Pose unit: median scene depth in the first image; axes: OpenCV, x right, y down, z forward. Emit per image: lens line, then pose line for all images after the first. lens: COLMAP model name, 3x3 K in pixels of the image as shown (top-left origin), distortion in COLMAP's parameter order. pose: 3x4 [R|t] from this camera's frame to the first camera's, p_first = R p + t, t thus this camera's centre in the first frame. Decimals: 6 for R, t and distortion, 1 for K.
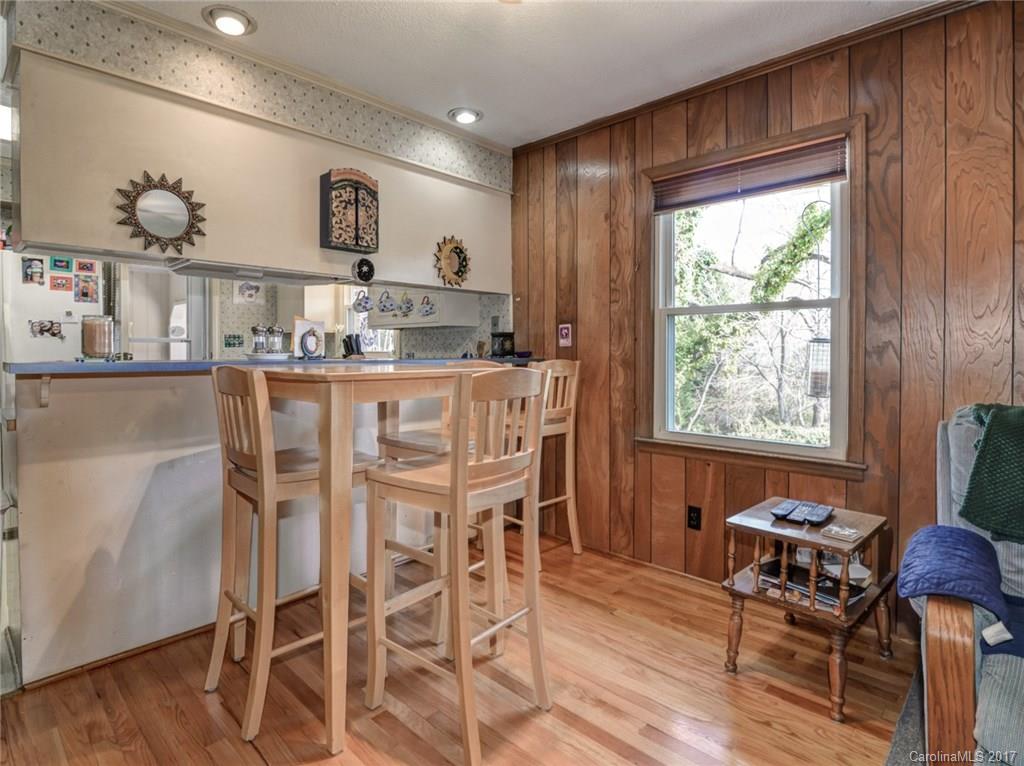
lens RADIAL K [[542.3, 0, 511.9], [0, 542.3, 363.0], [0, 0, 1]] dist [-0.020348, 0.000443]
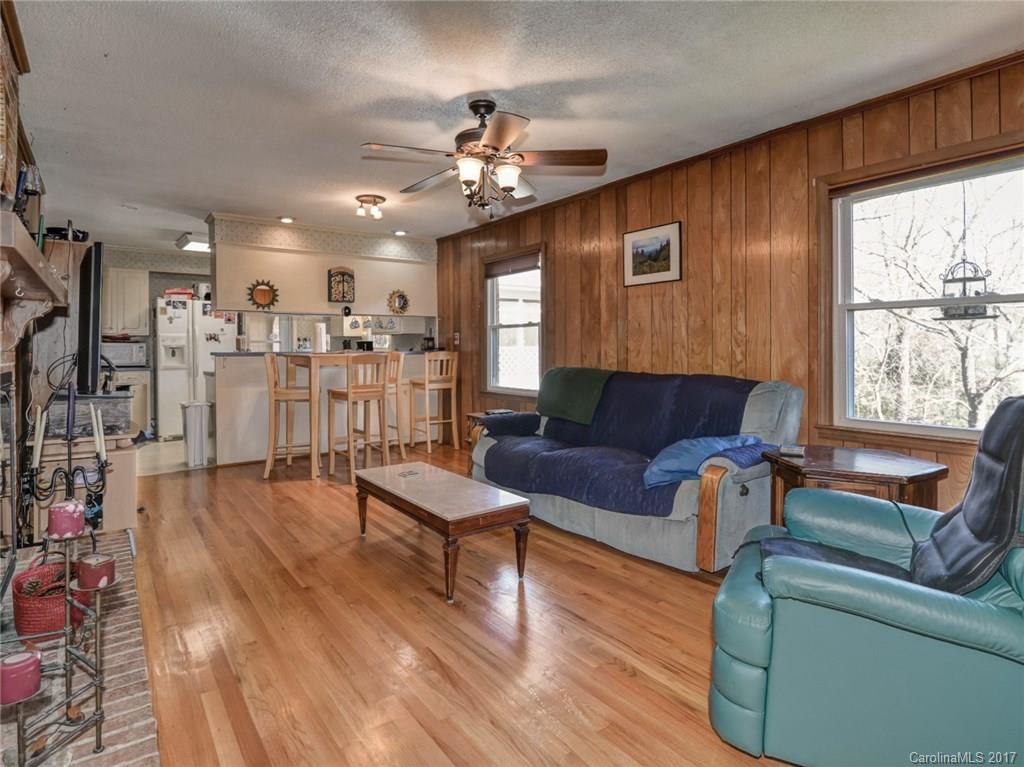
lens RADIAL K [[554.4, 0, 509.2], [0, 554.4, 358.5], [0, 0, 1]] dist [-0.001816, -0.000327]
pose [[0.985381, -0.000840, -0.170365, 0.646108], [0.000087, 0.999990, -0.004429, 0.028295], [0.170367, 0.004350, 0.985371, -0.949161]]
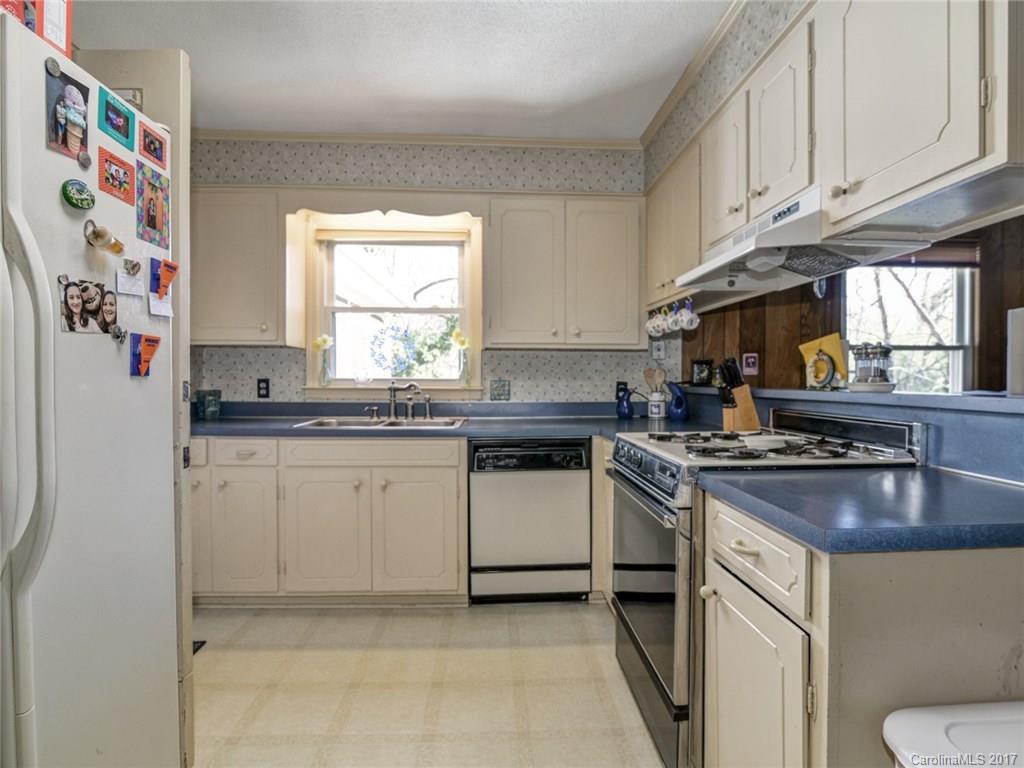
lens RADIAL K [[536.1, 0, 513.6], [0, 536.1, 386.0], [0, 0, 1]] dist [-0.016779, -0.000100]
pose [[0.696147, -0.007883, 0.717856, -0.958547], [0.009329, 0.999955, 0.001935, -0.015301], [-0.717839, 0.005350, 0.696189, 0.616306]]
